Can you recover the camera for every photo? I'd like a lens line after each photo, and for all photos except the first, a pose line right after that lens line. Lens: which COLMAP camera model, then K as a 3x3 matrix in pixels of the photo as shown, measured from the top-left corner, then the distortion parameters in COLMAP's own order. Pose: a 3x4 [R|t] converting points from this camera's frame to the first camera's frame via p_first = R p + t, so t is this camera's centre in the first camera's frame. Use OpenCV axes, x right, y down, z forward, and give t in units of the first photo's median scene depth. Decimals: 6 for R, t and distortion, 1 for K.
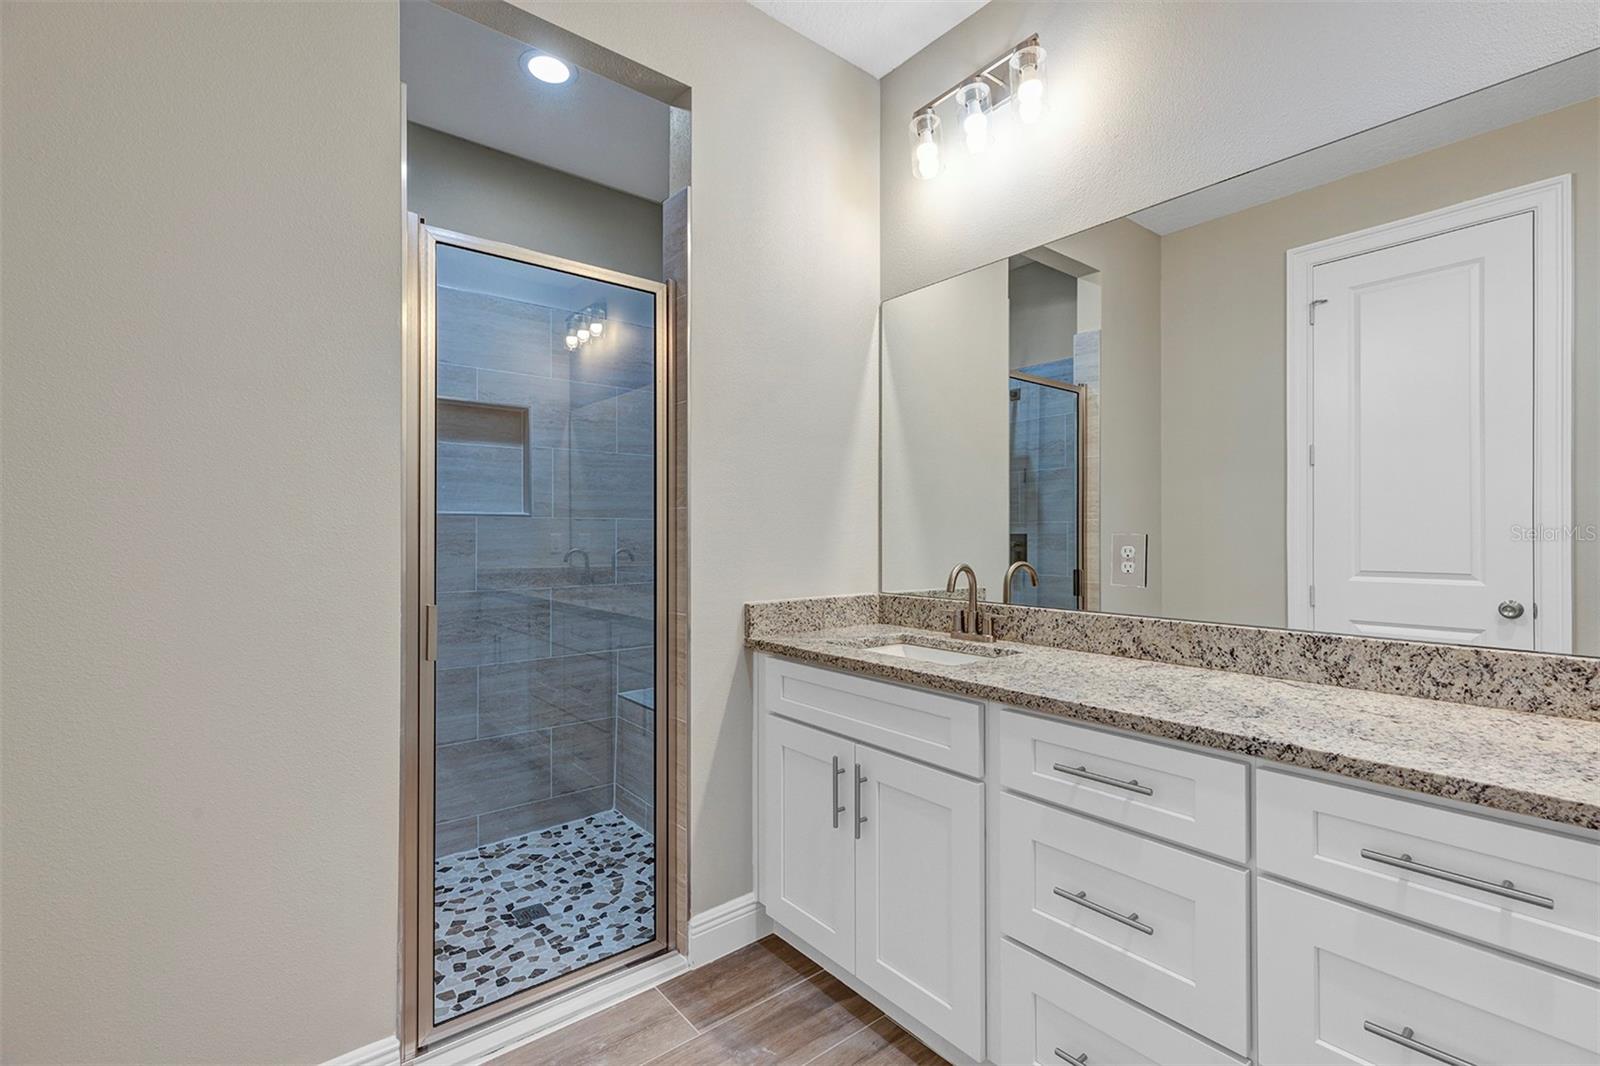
lens RADIAL K [[720.7, 0, 791.3], [0, 720.7, 528.7], [0, 0, 1]] dist [0.006595, 0.000058]
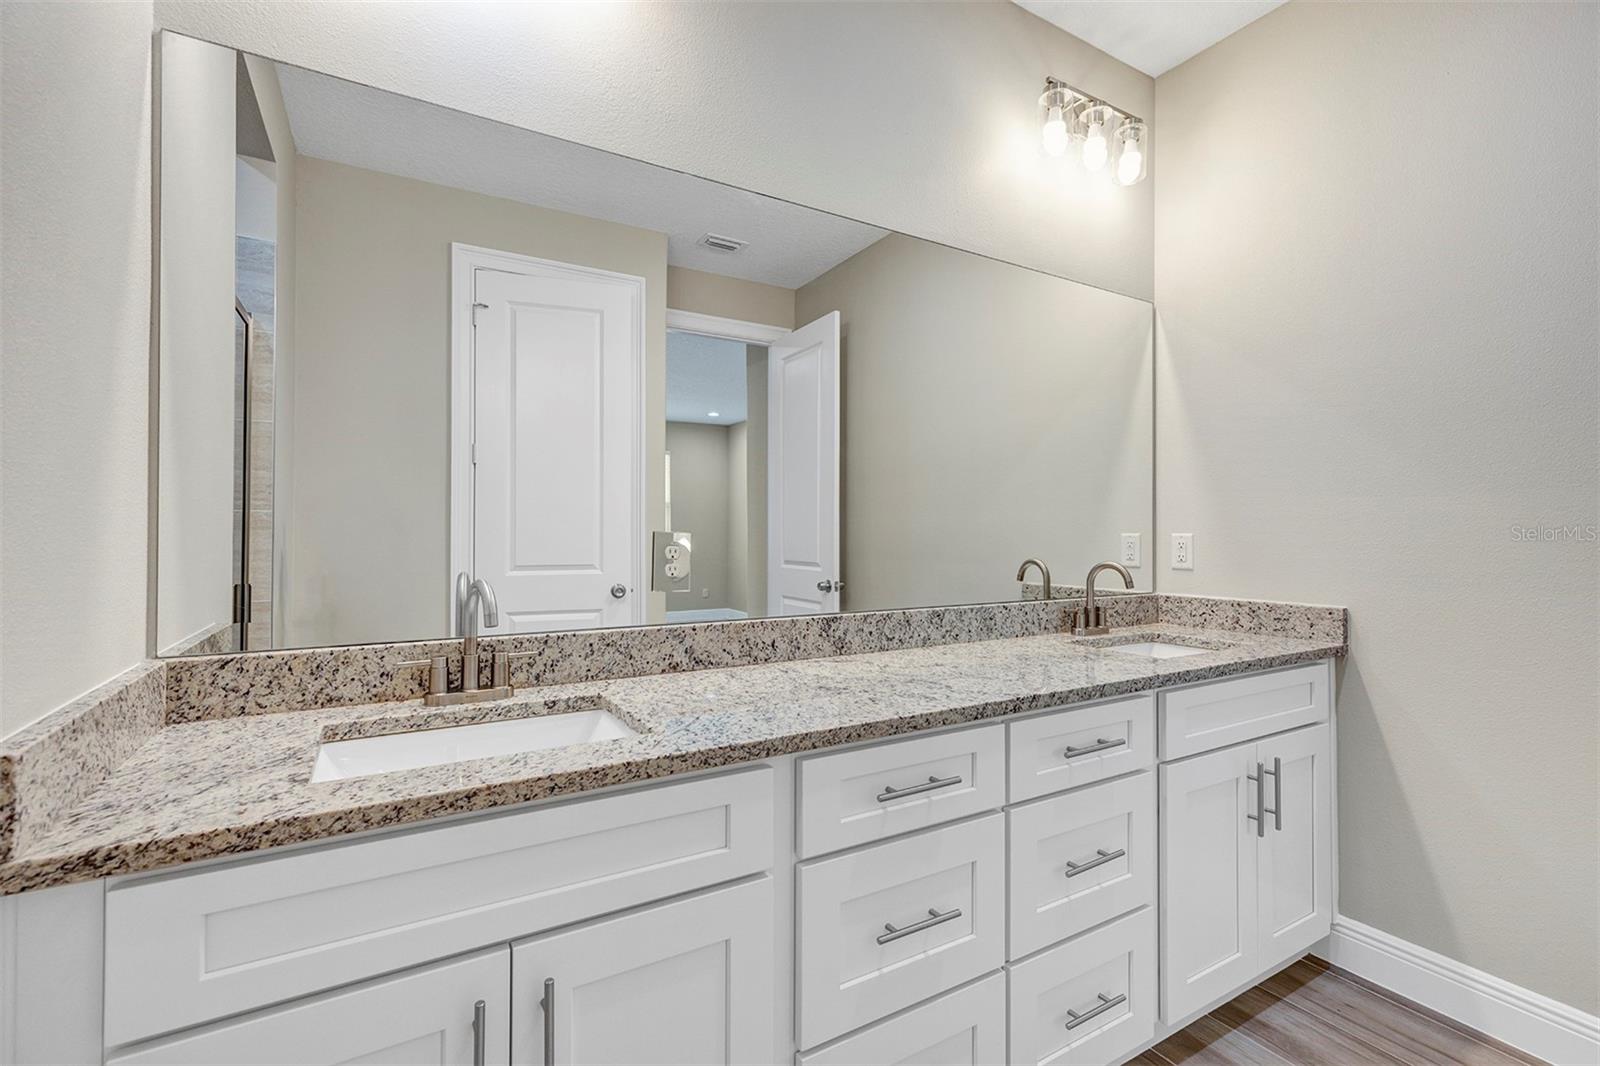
lens RADIAL K [[720.7, 0, 791.3], [0, 720.7, 528.7], [0, 0, 1]] dist [0.006595, 0.000058]
pose [[0.141274, 0.006592, 0.989949, -0.430110], [-0.008035, 0.999953, -0.005512, 0.008104], [-0.989938, -0.007176, 0.141320, 0.825754]]
